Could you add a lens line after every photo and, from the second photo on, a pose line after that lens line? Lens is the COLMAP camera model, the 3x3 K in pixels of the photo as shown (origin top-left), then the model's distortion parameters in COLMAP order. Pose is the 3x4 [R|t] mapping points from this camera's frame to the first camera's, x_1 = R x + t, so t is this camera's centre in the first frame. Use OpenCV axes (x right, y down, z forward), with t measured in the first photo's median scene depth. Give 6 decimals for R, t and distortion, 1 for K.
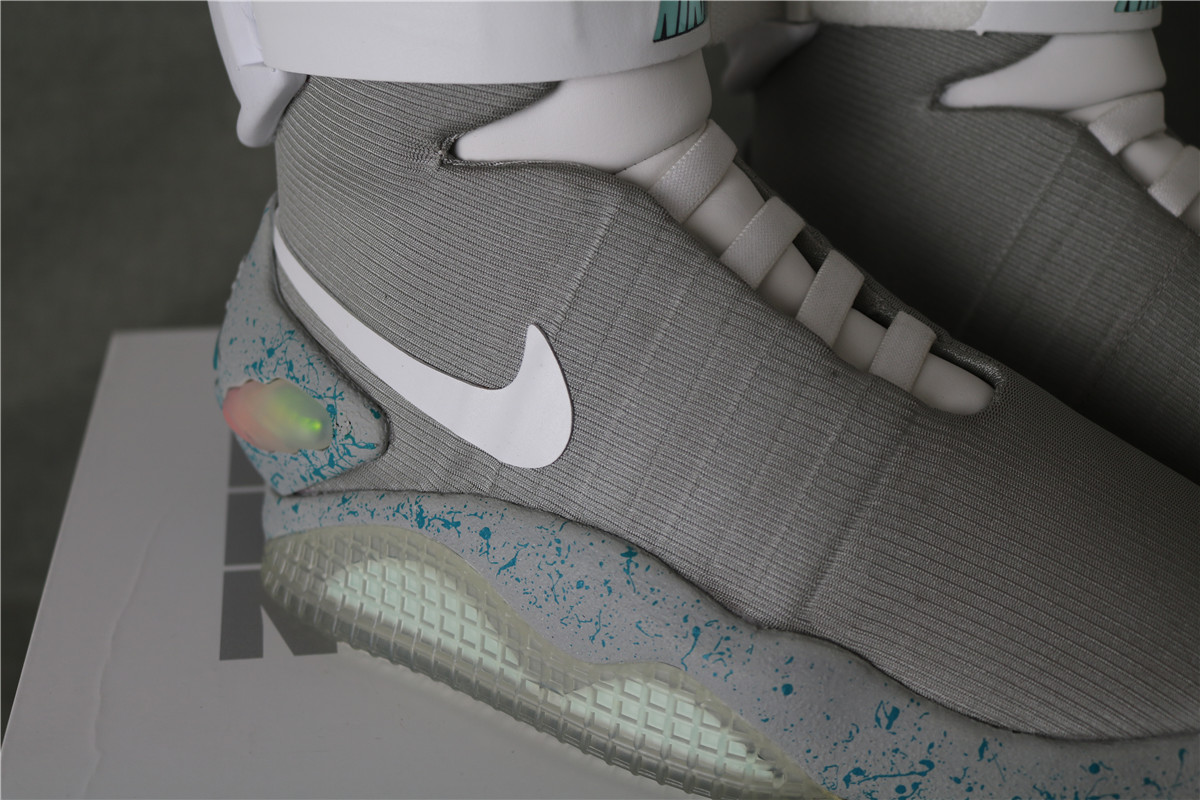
lens RADIAL K [[1389.1, 0, 600.0], [0, 1389.1, 400.0], [0, 0, 1]] dist [-0.098364, 0.048778]
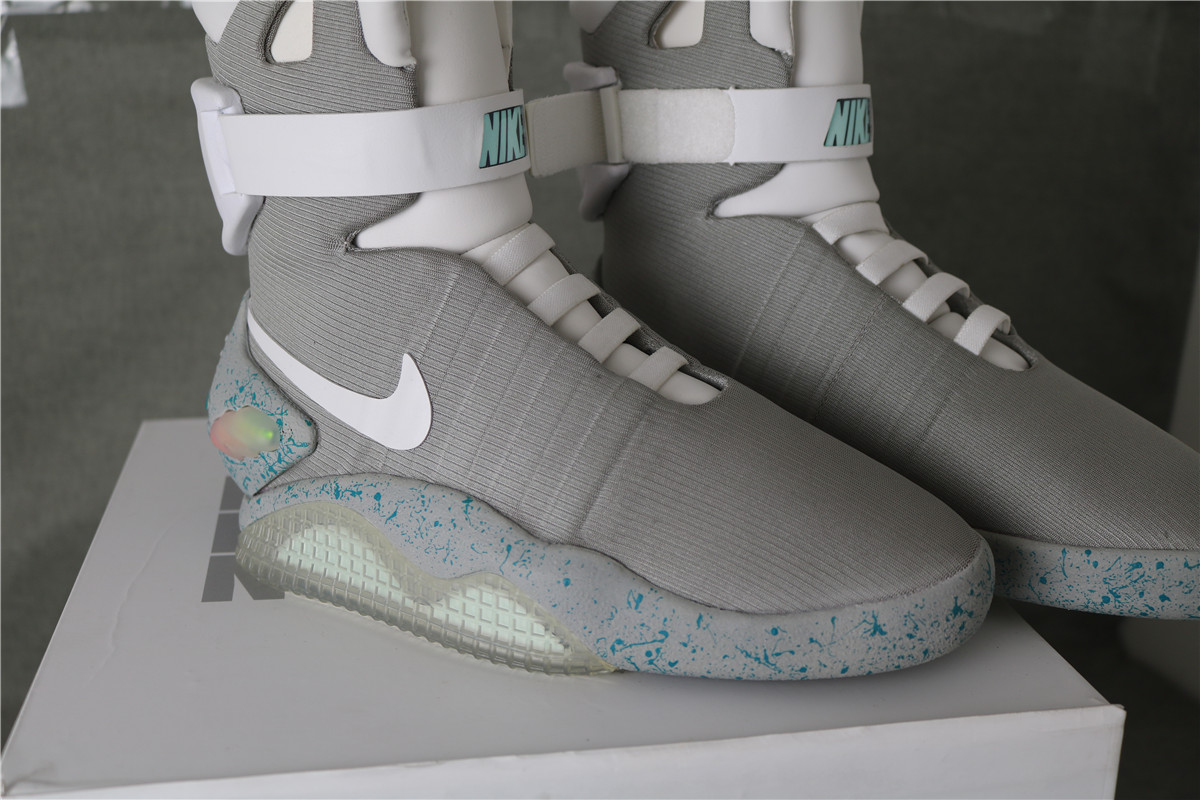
lens RADIAL K [[1389.1, 0, 600.0], [0, 1389.1, 400.0], [0, 0, 1]] dist [-0.098364, 0.048778]
pose [[0.999224, -0.021248, -0.033164, 0.207066], [0.016295, 0.989582, -0.143046, 0.210850], [0.035858, 0.142394, 0.989160, -0.470617]]
